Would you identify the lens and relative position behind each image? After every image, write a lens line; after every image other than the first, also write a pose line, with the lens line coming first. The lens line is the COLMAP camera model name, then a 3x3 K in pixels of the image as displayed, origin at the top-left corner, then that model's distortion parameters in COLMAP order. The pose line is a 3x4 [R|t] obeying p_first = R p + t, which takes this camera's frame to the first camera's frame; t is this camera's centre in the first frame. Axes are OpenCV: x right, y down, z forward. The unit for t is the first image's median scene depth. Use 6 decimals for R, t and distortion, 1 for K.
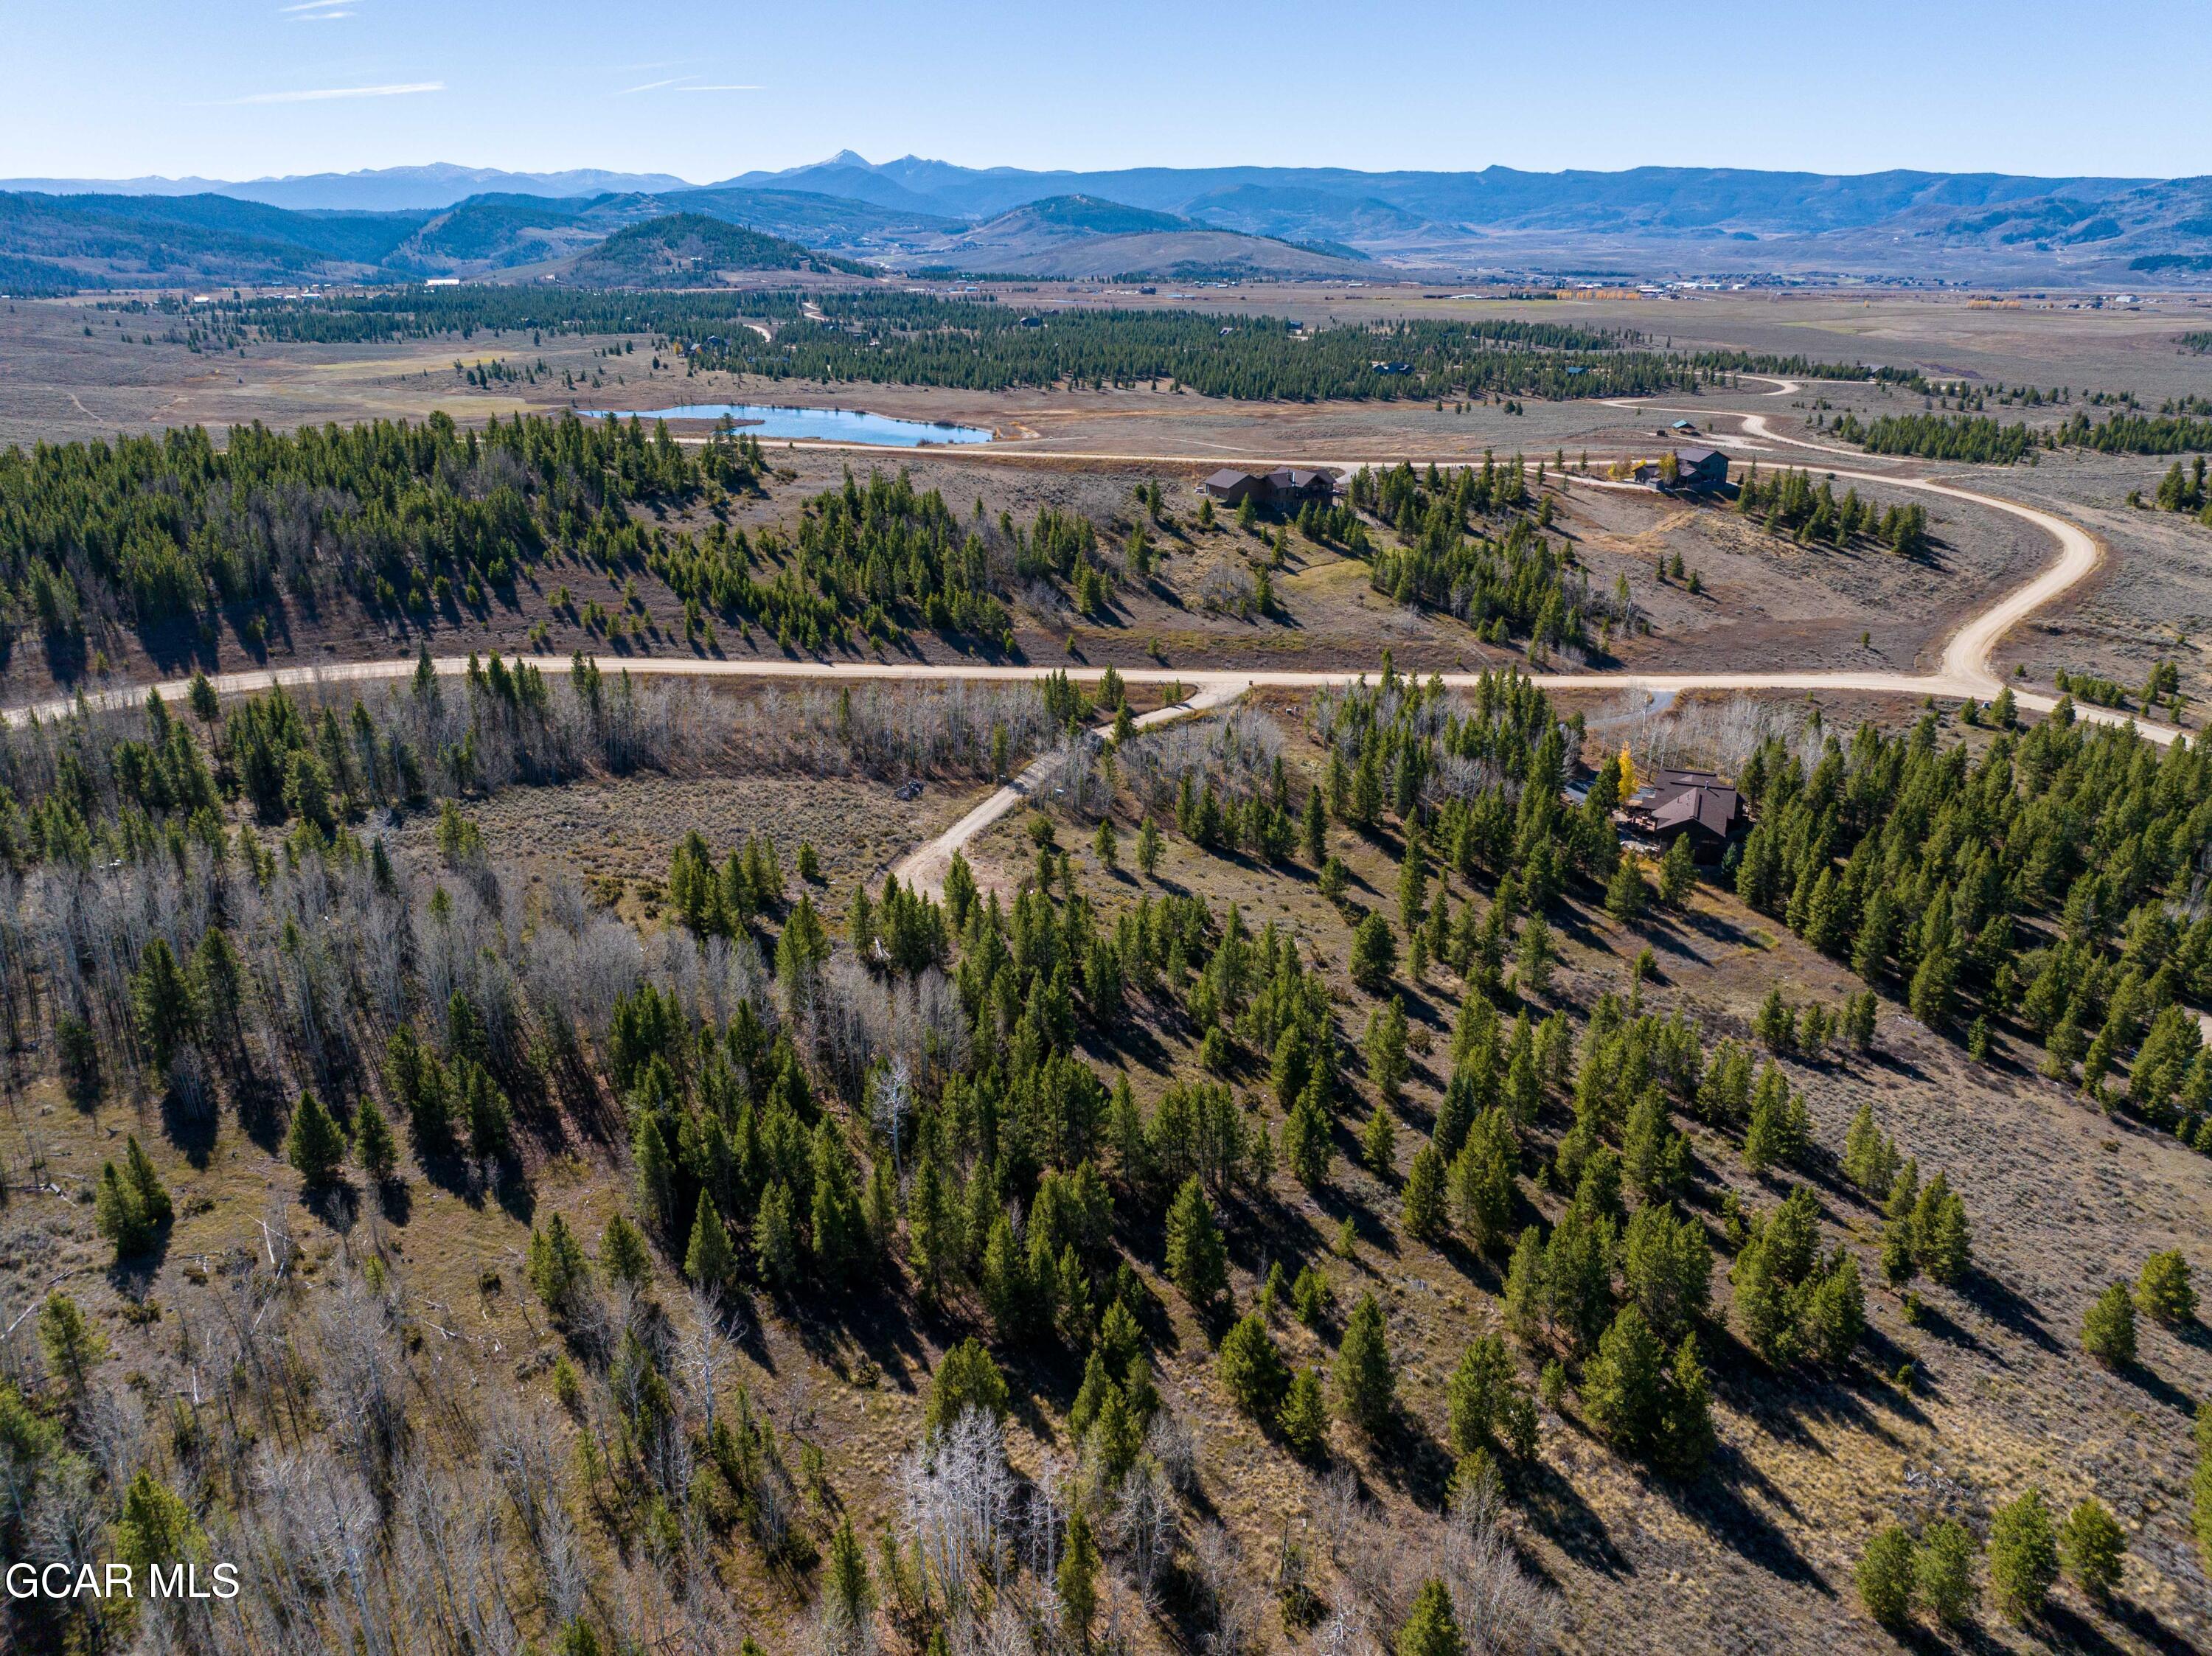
lens RADIAL K [[1571.4, 0, 1111.5], [0, 1571.4, 779.9], [0, 0, 1]] dist [-0.080250, 0.051848]
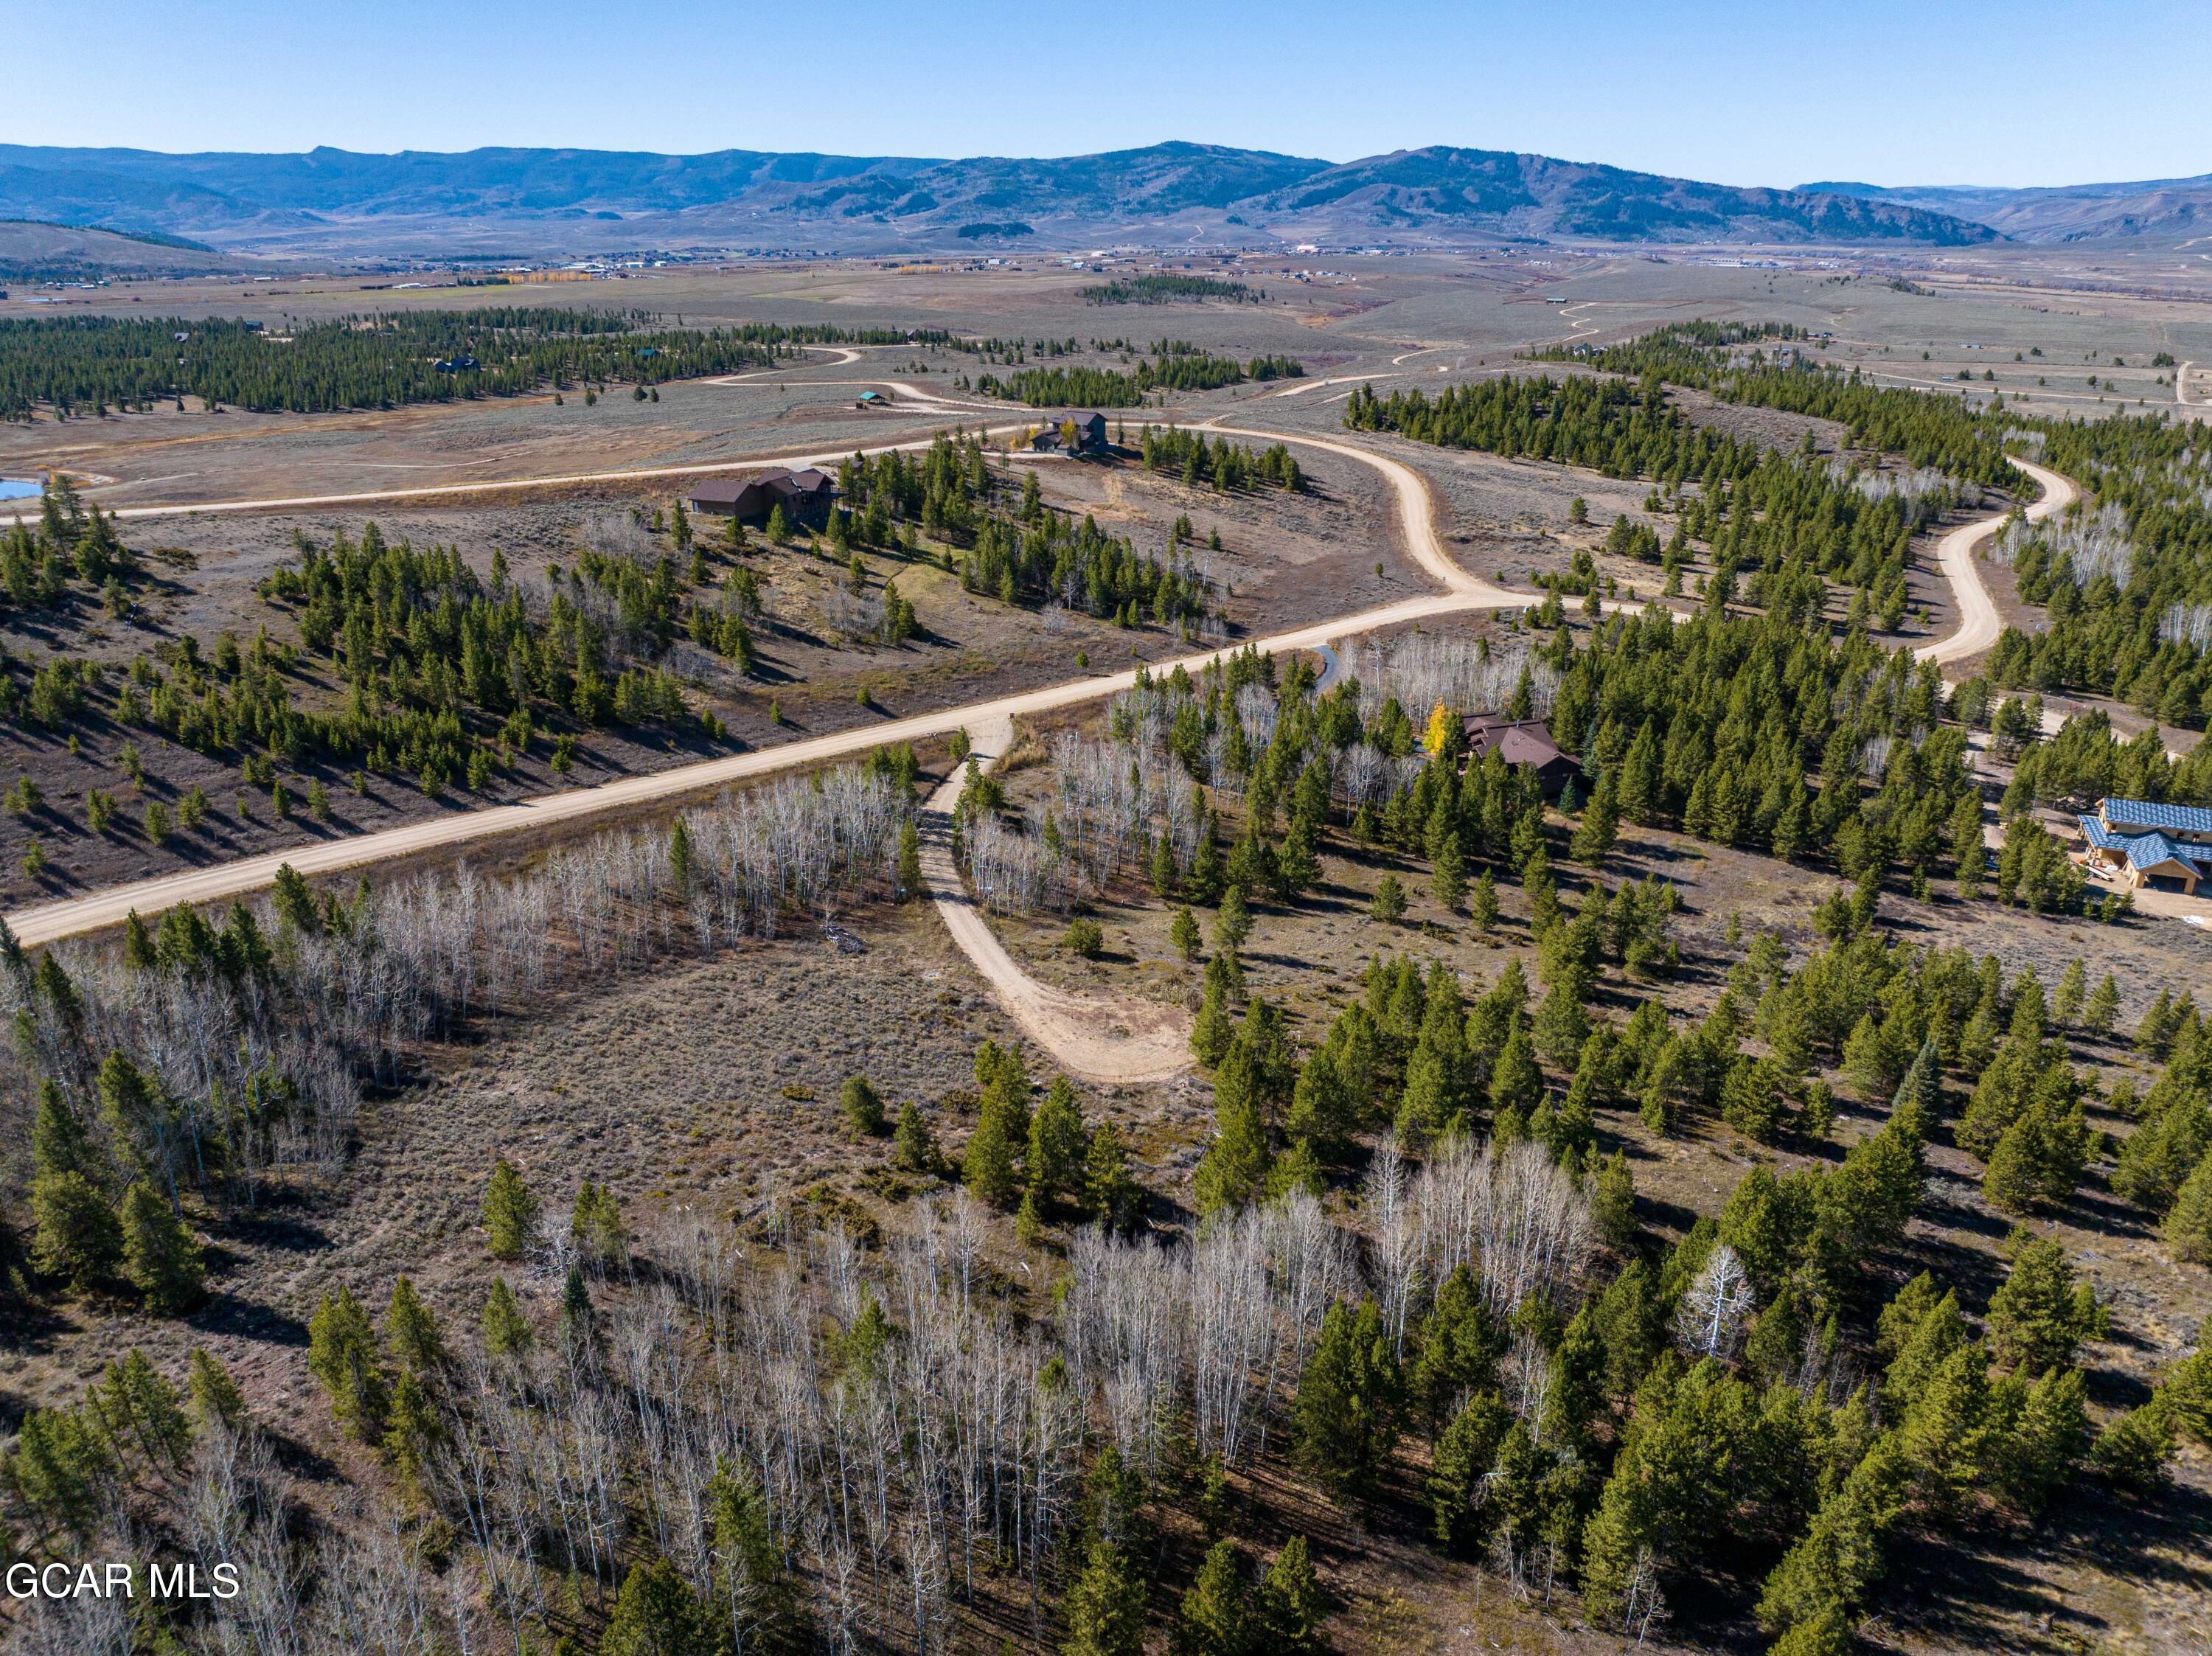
lens RADIAL K [[1515.8, 0, 1106.0], [0, 1515.8, 828.0], [0, 0, 1]] dist [-0.038091, 0.003899]
pose [[0.782437, -0.235116, 0.576639, -0.096362], [0.206912, 0.971533, 0.115370, -0.022572], [-0.587350, 0.029044, 0.808812, 0.072761]]
